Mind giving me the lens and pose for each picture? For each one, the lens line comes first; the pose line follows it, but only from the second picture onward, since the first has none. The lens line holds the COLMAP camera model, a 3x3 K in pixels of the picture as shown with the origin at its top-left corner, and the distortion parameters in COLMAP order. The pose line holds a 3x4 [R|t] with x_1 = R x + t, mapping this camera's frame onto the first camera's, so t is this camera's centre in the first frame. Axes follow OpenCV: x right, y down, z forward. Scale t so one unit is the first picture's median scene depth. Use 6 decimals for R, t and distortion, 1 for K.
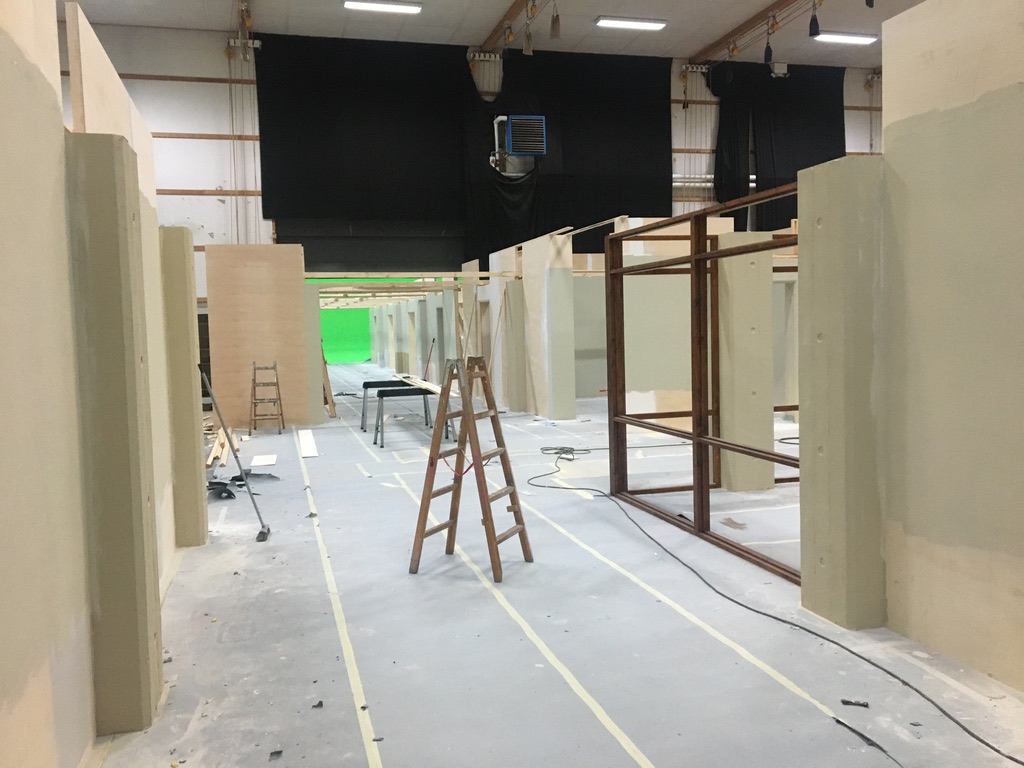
lens RADIAL K [[878.1, 0, 510.6], [0, 878.1, 383.7], [0, 0, 1]] dist [0.043960, -0.055632]
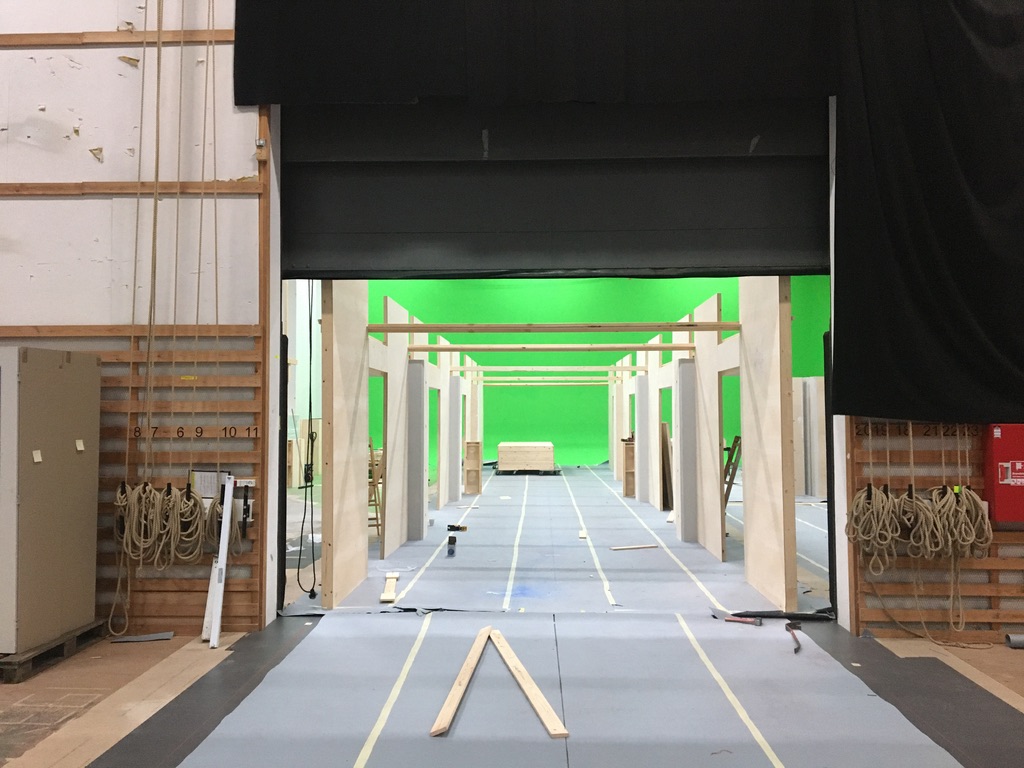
lens RADIAL K [[878.1, 0, 511.7], [0, 878.1, 380.8], [0, 0, 1]] dist [0.043960, -0.055632]
pose [[0.955832, 0.018291, -0.293343, -0.070176], [-0.046002, 0.995071, -0.087847, -0.052947], [0.290290, 0.097461, 0.951963, 0.709381]]
